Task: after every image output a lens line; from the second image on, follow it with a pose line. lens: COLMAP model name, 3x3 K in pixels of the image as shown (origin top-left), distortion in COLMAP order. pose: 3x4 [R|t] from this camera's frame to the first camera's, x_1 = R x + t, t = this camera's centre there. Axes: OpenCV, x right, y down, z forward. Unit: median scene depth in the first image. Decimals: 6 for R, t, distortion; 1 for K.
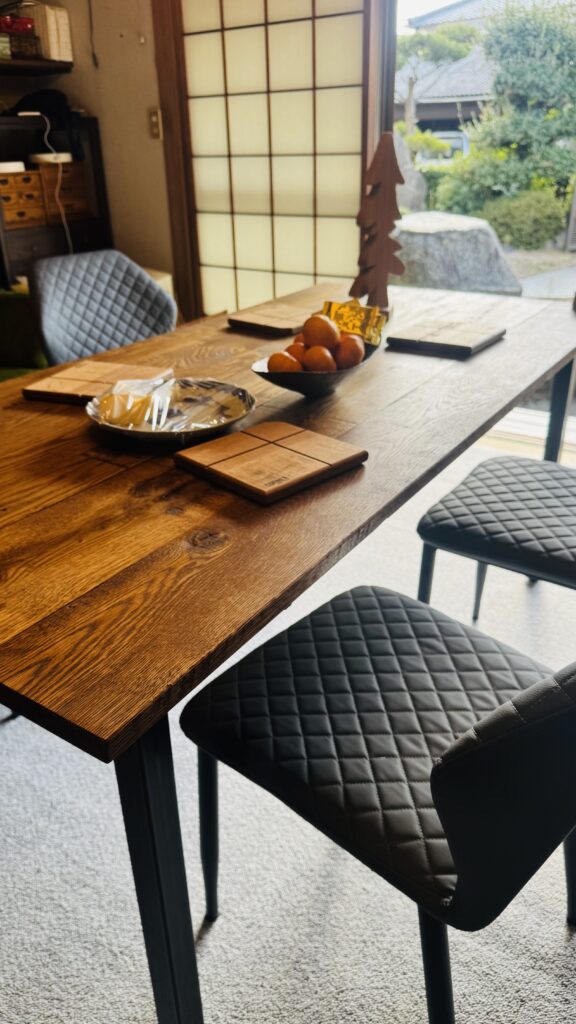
lens RADIAL K [[709.6, 0, 290.6], [0, 709.6, 510.0], [0, 0, 1]] dist [0.001775, -0.004739]
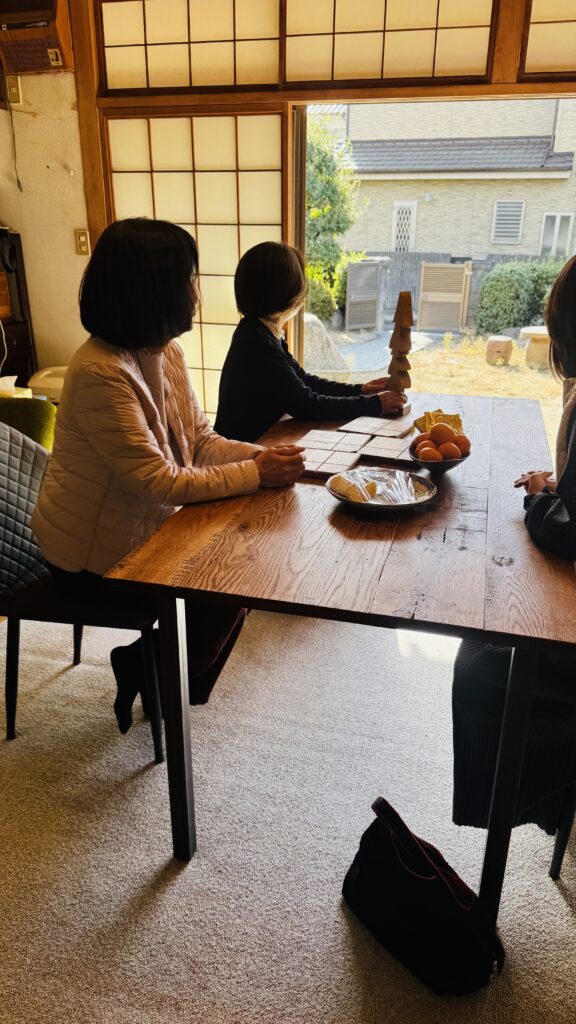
lens RADIAL K [[709.6, 0, 306.2], [0, 709.6, 515.6], [0, 0, 1]] dist [0.001775, -0.004739]
pose [[0.945633, -0.089597, 0.312650, -0.247209], [0.117416, 0.990522, -0.071276, 0.000304], [-0.303301, 0.104111, 0.947190, -0.116113]]
